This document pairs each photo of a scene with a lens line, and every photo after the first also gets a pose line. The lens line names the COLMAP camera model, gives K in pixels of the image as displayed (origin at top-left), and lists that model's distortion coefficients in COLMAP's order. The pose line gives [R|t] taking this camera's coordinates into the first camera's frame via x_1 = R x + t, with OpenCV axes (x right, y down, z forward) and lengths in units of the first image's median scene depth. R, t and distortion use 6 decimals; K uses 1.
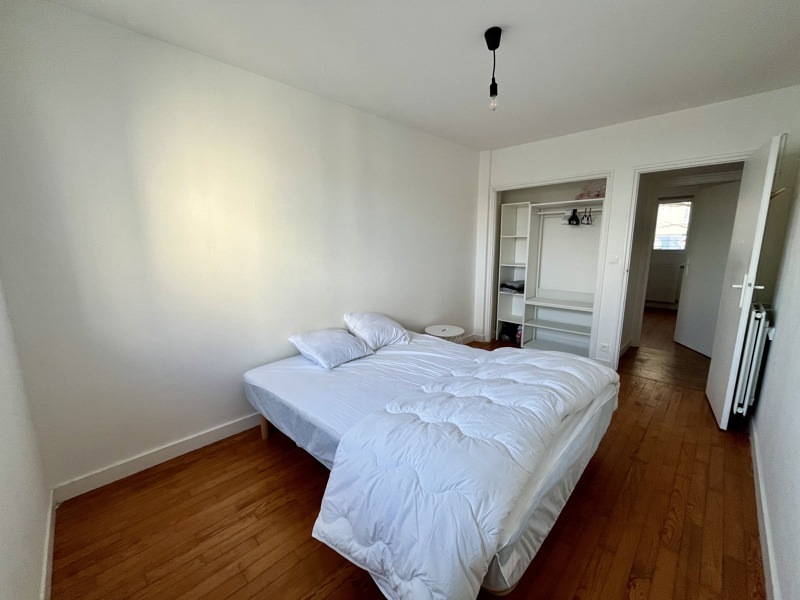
lens RADIAL K [[336.3, 0, 400.0], [0, 336.3, 300.0], [0, 0, 1]] dist [-0.000298, -0.000054]
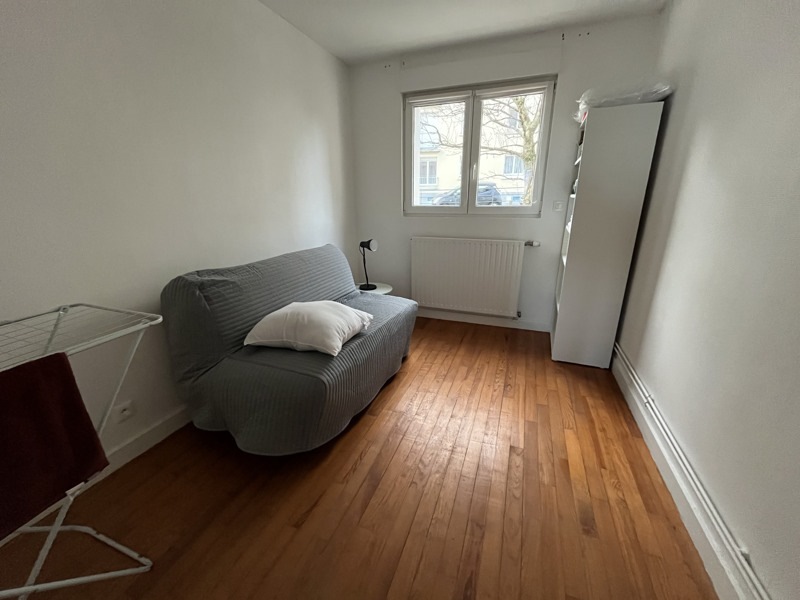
lens RADIAL K [[330.8, 0, 400.0], [0, 330.8, 300.0], [0, 0, 1]] dist [0.000004, -0.000201]
pose [[0.920940, -0.116952, 0.371742, 0.694042], [0.066936, 0.987201, 0.144752, -0.145855], [-0.383914, -0.108425, 0.916981, 0.896022]]
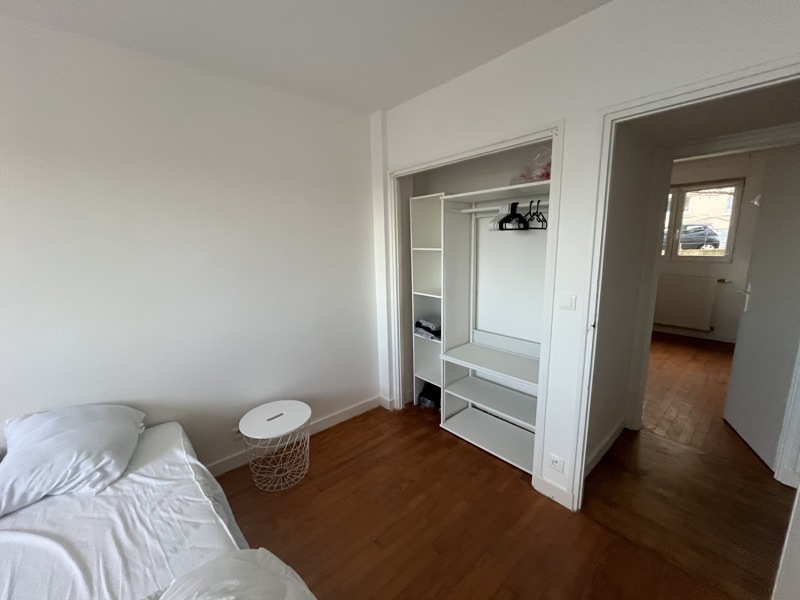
lens RADIAL K [[330.8, 0, 400.0], [0, 330.8, 300.0], [0, 0, 1]] dist [0.000004, -0.000201]
pose [[0.996425, -0.001216, -0.084473, 0.346874], [0.002305, 0.999915, 0.012801, -0.104838], [0.084450, -0.012950, 0.996344, 0.393170]]
